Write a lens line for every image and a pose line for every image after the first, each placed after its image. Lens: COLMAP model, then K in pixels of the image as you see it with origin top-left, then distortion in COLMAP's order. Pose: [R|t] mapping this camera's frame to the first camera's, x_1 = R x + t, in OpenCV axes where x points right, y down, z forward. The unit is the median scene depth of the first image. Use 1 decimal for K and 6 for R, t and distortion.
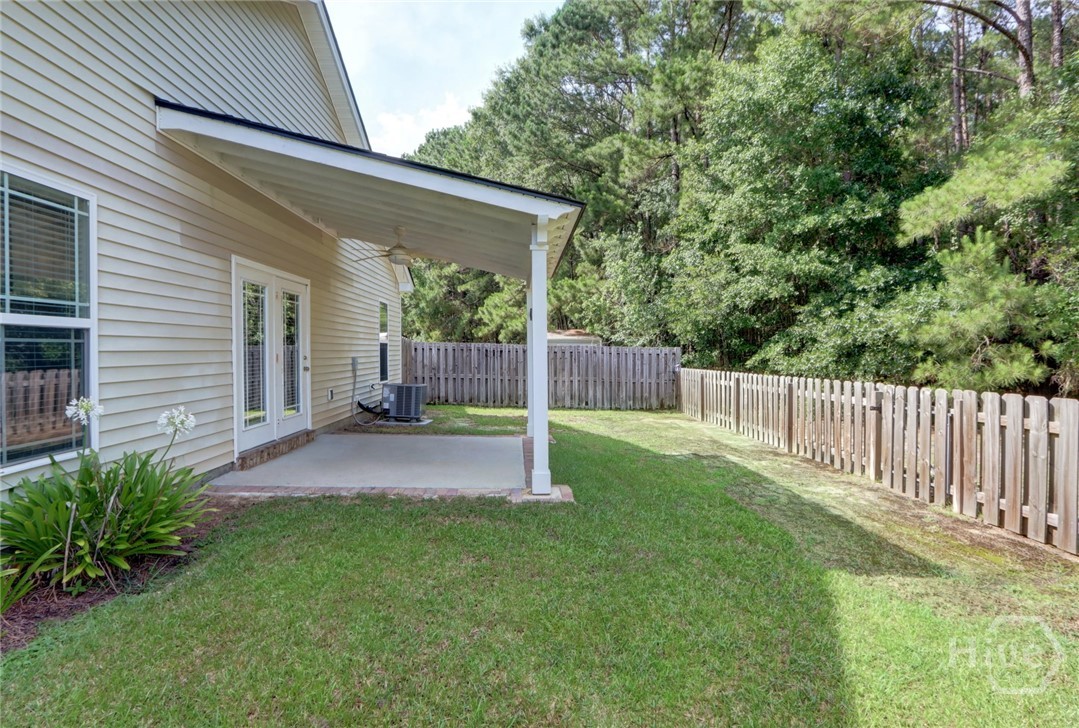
lens RADIAL K [[505.3, 0, 539.5], [0, 505.3, 364.0], [0, 0, 1]] dist [-0.010063, 0.000942]
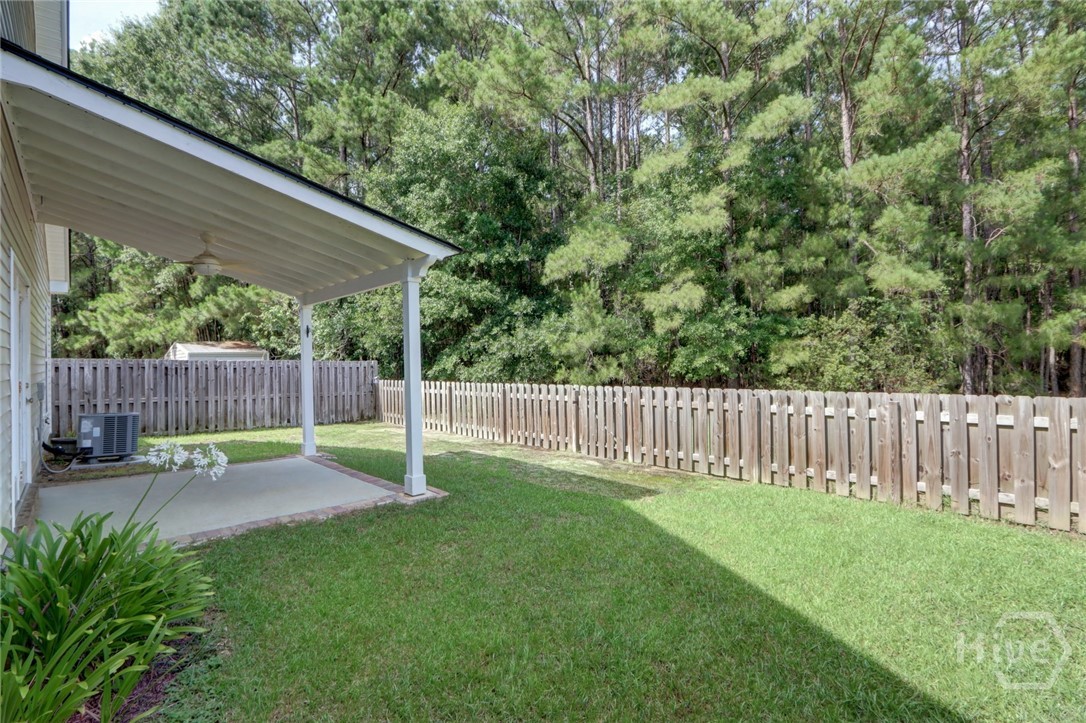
lens RADIAL K [[500.5, 0, 530.0], [0, 500.5, 362.2], [0, 0, 1]] dist [-0.017743, 0.000436]
pose [[0.760928, -0.016585, 0.648625, -0.181615], [0.032566, 0.999390, -0.012650, -0.006413], [-0.648019, 0.030749, 0.761003, -0.010140]]
